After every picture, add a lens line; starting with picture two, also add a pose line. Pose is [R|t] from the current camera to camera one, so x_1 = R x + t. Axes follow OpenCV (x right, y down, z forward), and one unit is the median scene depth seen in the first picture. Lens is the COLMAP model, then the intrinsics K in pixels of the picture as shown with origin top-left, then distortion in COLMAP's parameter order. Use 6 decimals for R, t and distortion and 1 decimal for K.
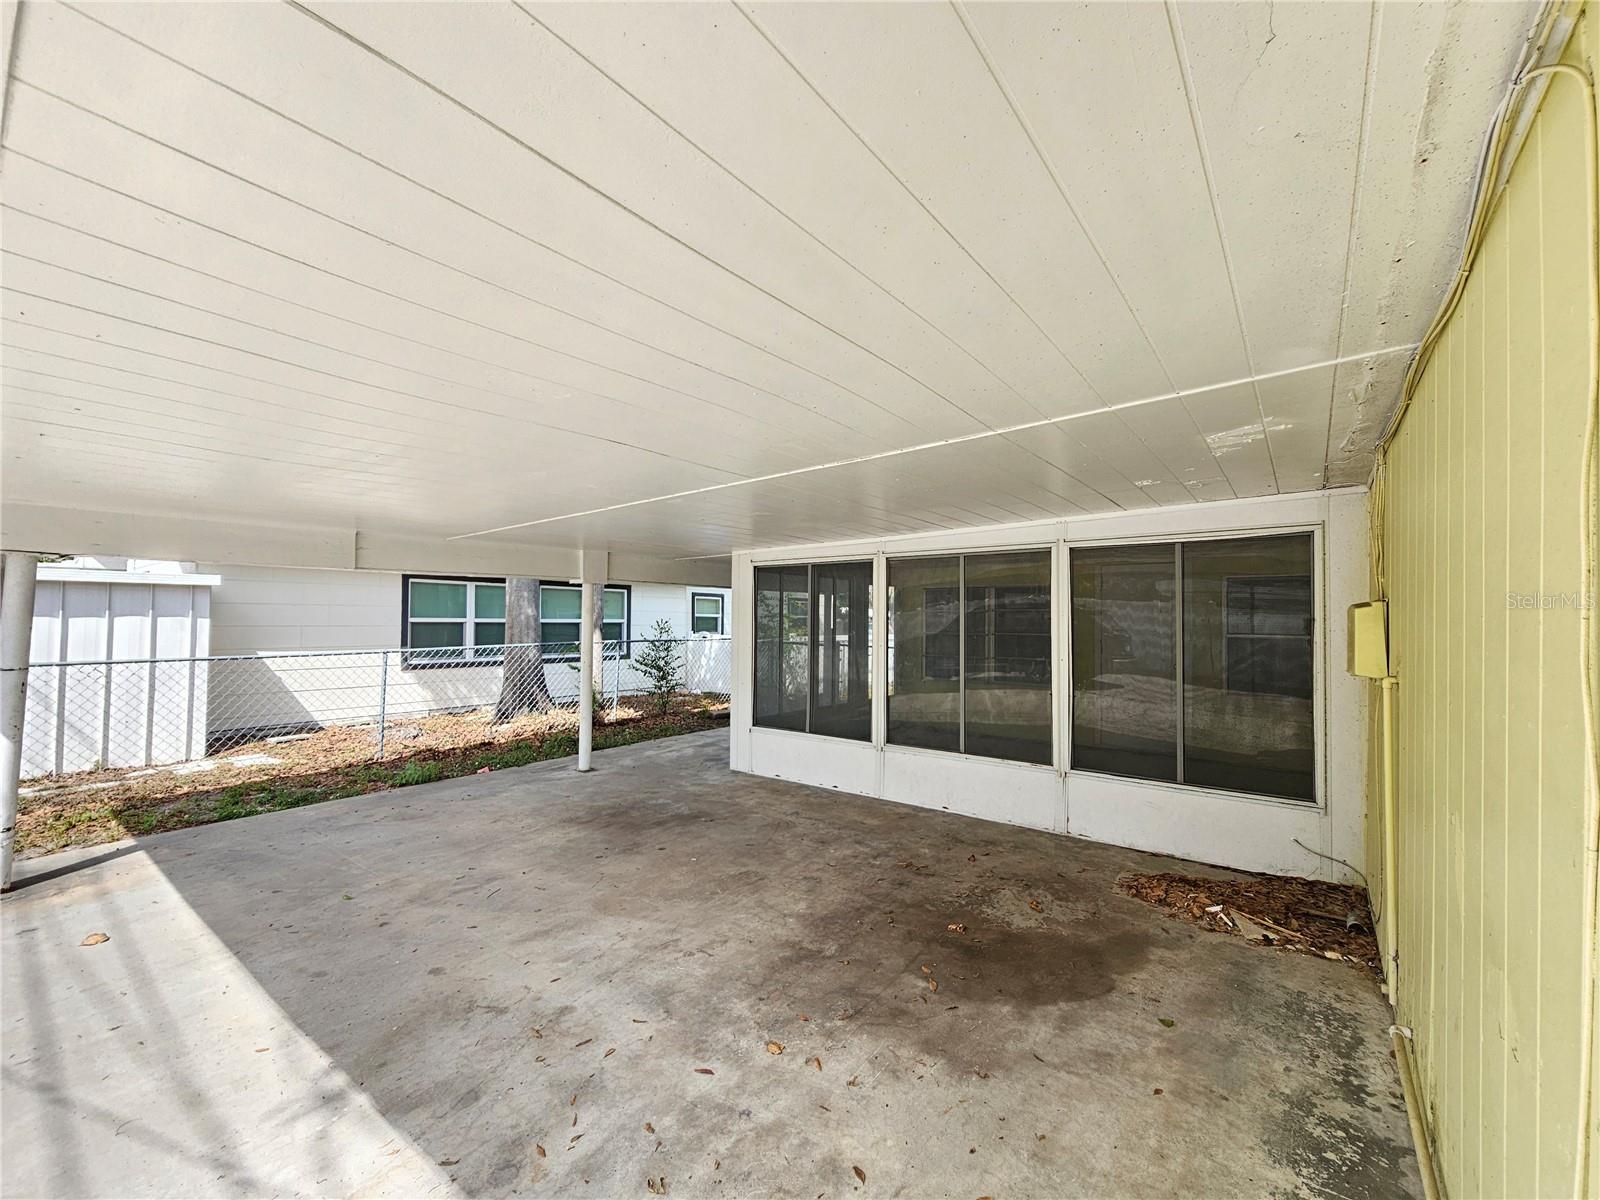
lens RADIAL K [[656.3, 0, 808.5], [0, 656.3, 603.3], [0, 0, 1]] dist [0.001405, 0.001175]
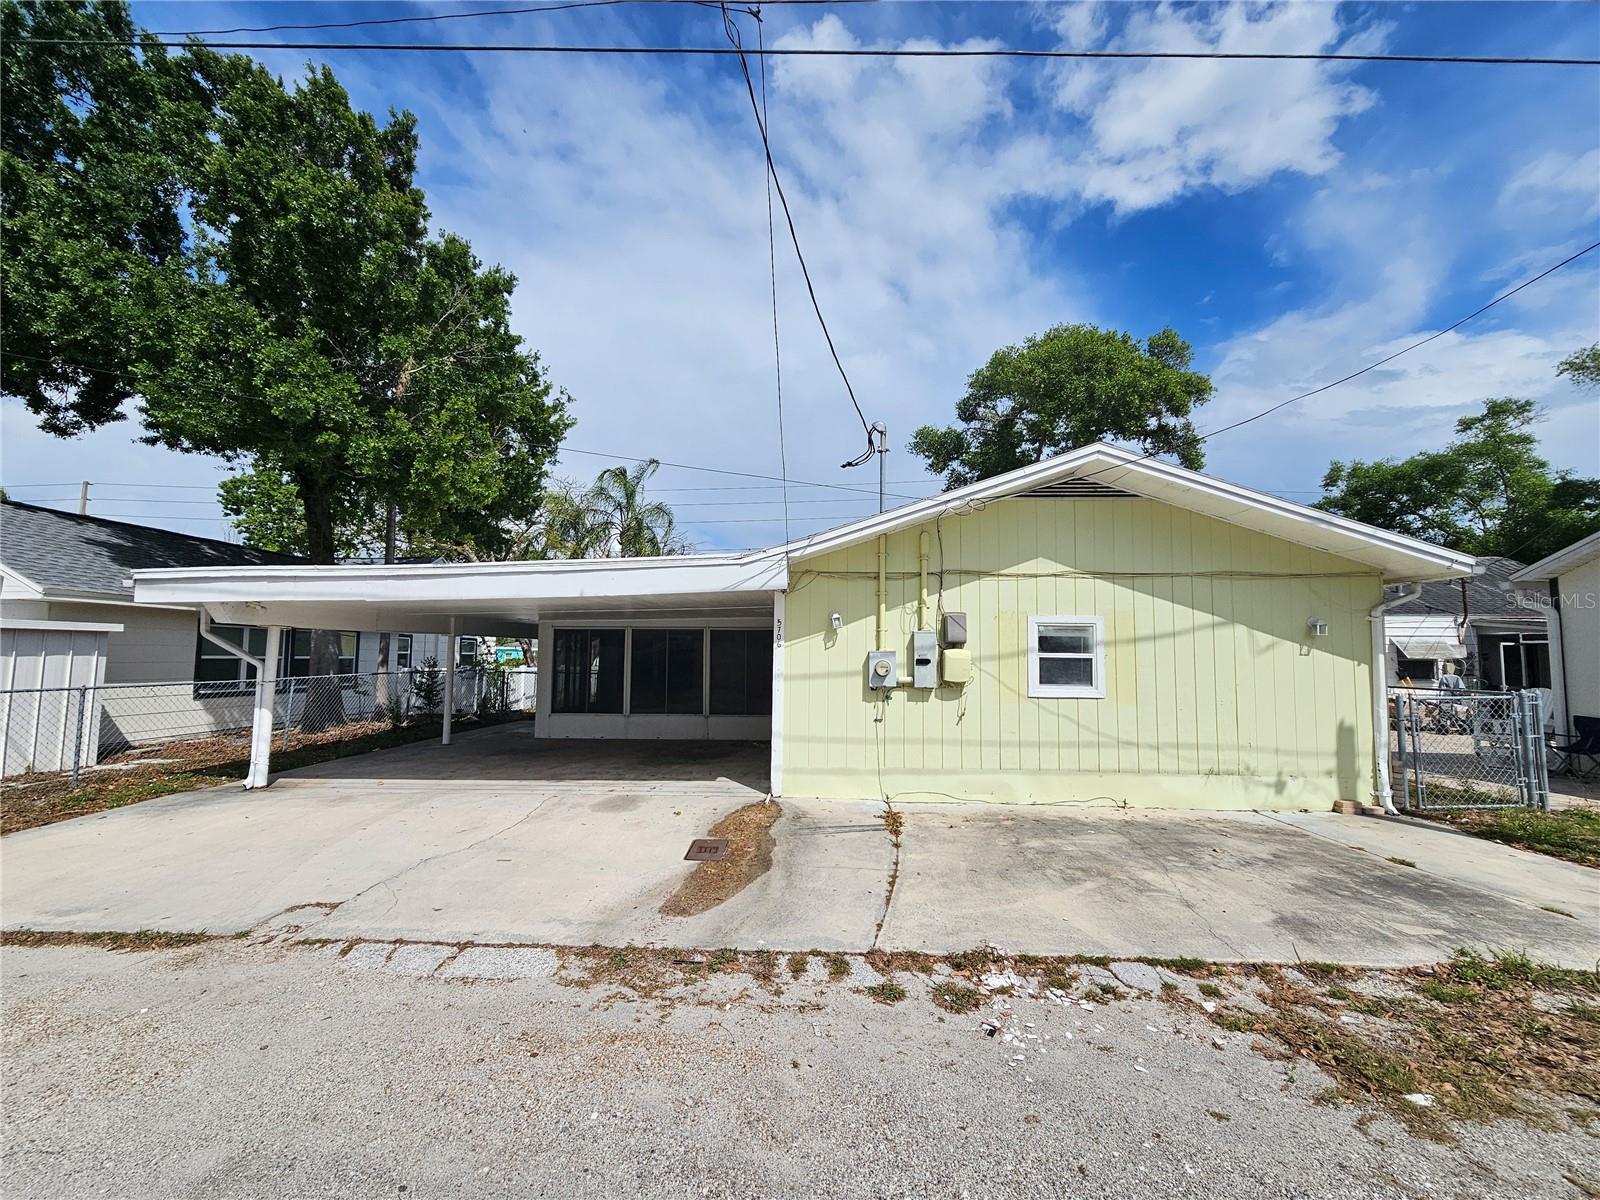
lens RADIAL K [[656.3, 0, 796.0], [0, 656.3, 605.8], [0, 0, 1]] dist [0.001405, 0.001175]
pose [[0.770136, 0.052086, 0.635750, -0.586111], [-0.013318, 0.997756, -0.065612, -0.006146], [-0.637741, 0.042063, 0.769101, -0.719301]]
